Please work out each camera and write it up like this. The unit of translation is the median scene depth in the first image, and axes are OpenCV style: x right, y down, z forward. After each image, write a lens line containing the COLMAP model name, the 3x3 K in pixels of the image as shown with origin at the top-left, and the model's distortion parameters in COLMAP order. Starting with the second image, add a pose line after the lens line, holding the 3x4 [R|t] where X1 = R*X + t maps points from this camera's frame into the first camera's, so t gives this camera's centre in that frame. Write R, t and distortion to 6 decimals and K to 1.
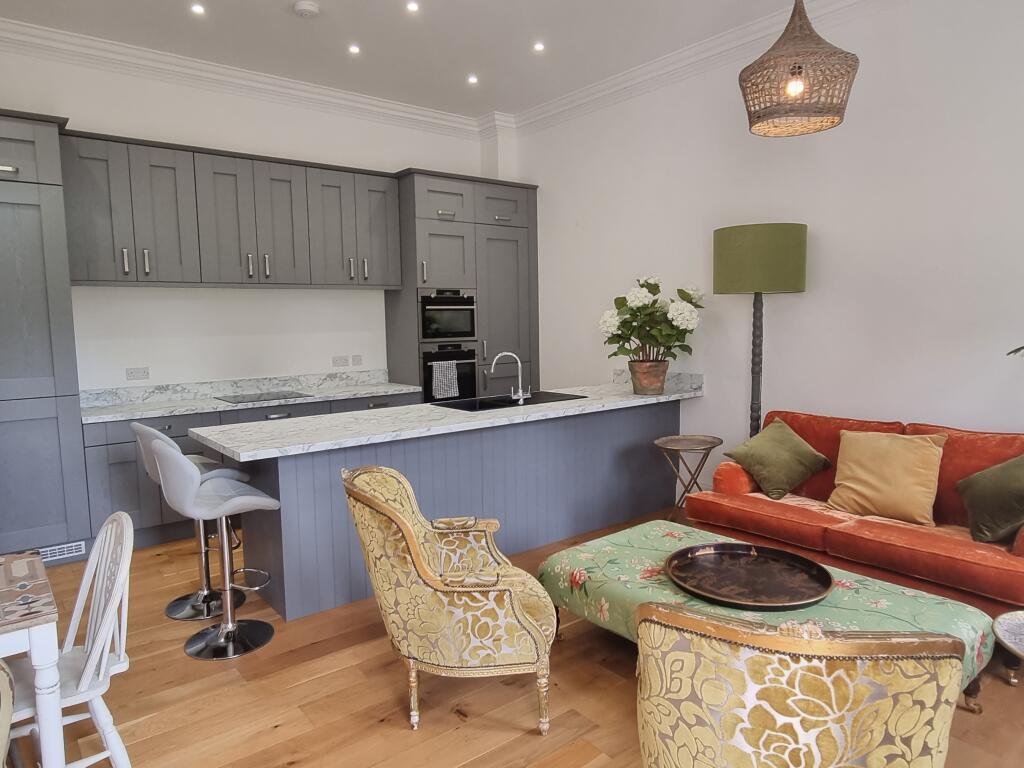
lens RADIAL K [[611.7, 0, 508.6], [0, 611.7, 375.1], [0, 0, 1]] dist [-0.000363, -0.004398]
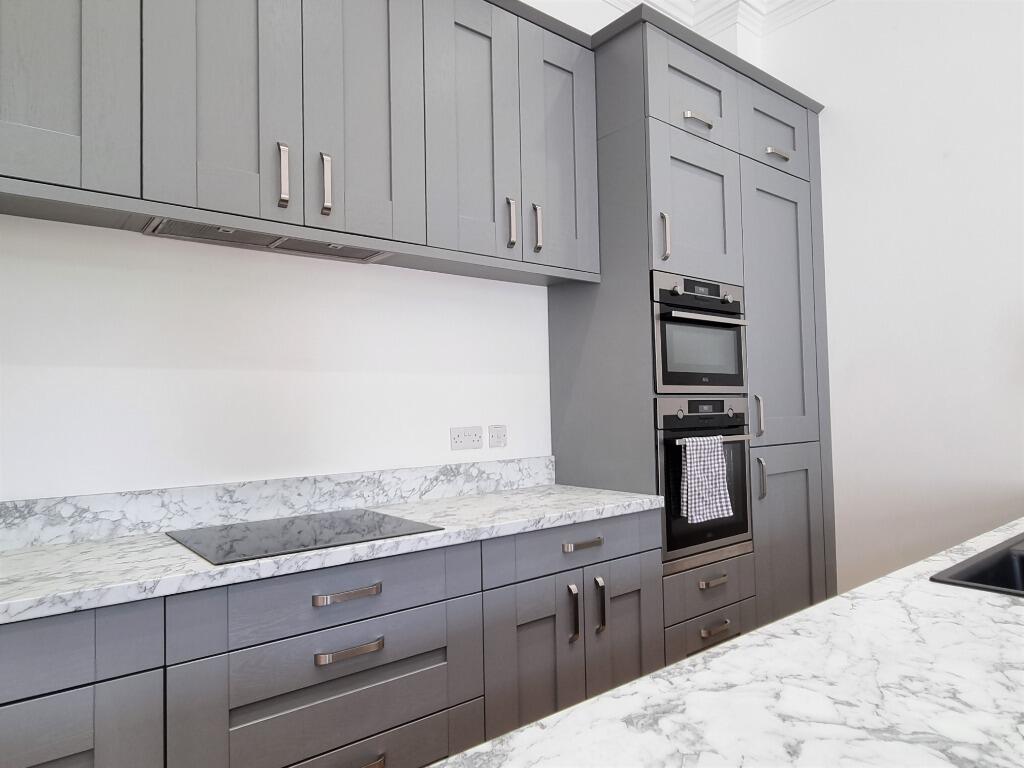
lens RADIAL K [[611.7, 0, 507.7], [0, 611.7, 383.7], [0, 0, 1]] dist [-0.000363, -0.004398]
pose [[0.999962, -0.003911, -0.007764, -0.243422], [0.002844, 0.991121, -0.132932, -0.002472], [0.008215, 0.132905, 0.991095, 0.556053]]
